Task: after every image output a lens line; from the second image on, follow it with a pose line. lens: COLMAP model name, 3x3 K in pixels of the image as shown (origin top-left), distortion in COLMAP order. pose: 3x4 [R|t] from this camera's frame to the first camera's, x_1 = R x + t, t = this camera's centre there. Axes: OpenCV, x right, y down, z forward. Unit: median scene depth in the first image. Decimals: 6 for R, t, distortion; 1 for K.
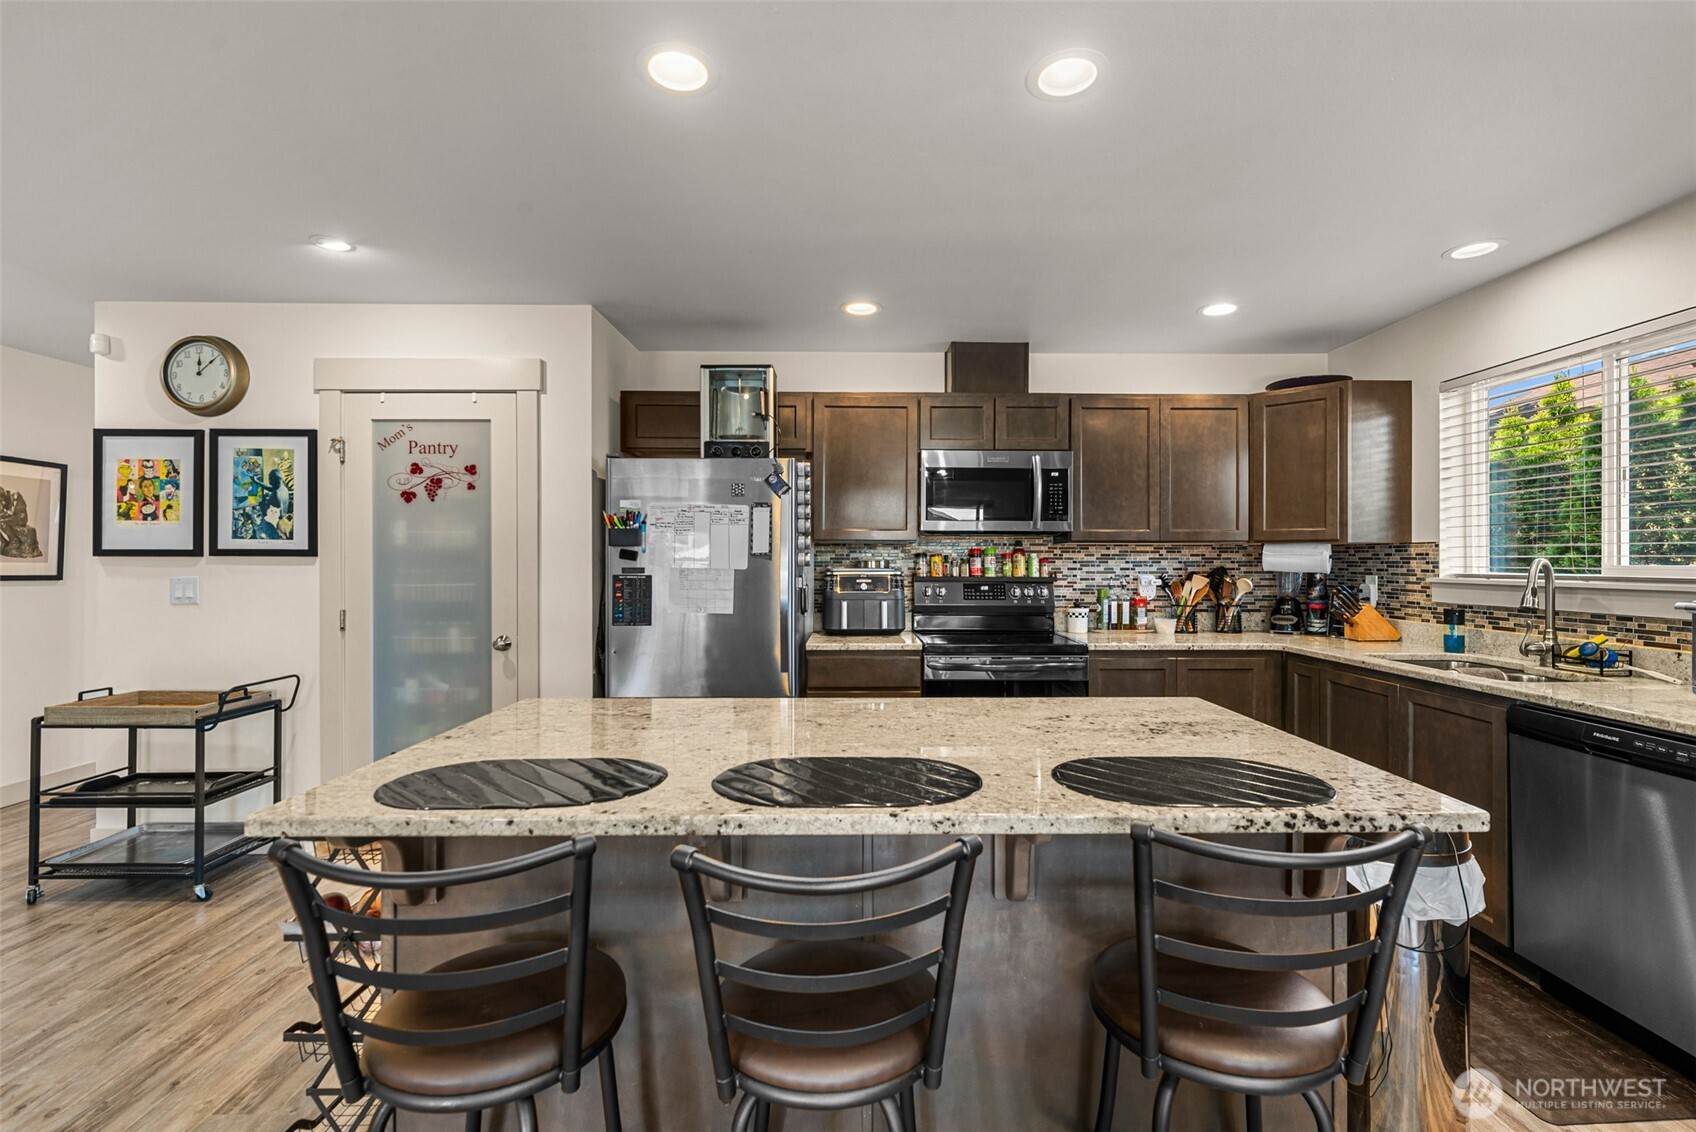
lens RADIAL K [[744.4, 0, 861.5], [0, 744.4, 558.0], [0, 0, 1]] dist [0.001680, -0.000158]
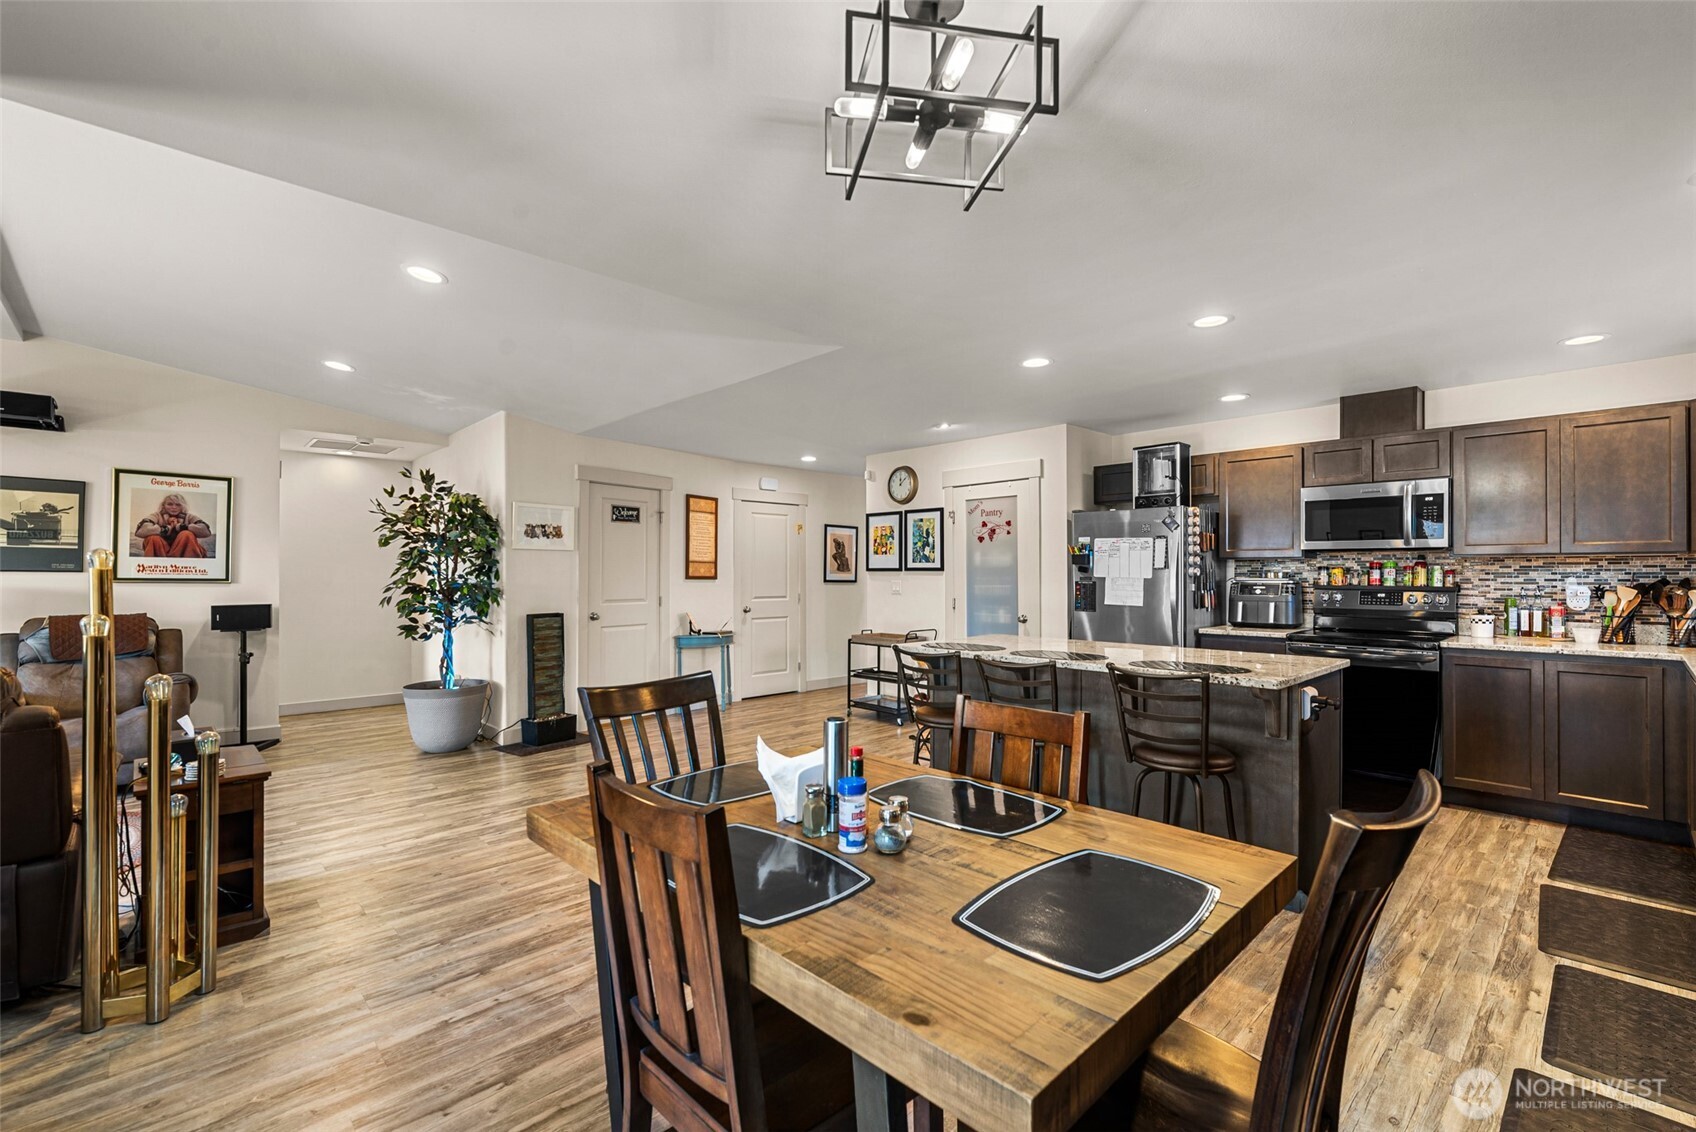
lens RADIAL K [[744.4, 0, 855.4], [0, 744.4, 570.0], [0, 0, 1]] dist [0.001680, -0.000158]
pose [[0.680011, -0.004702, -0.733186, 0.524342], [0.005035, 0.999986, -0.001743, -0.002667], [0.733184, -0.002506, 0.680025, -0.486020]]
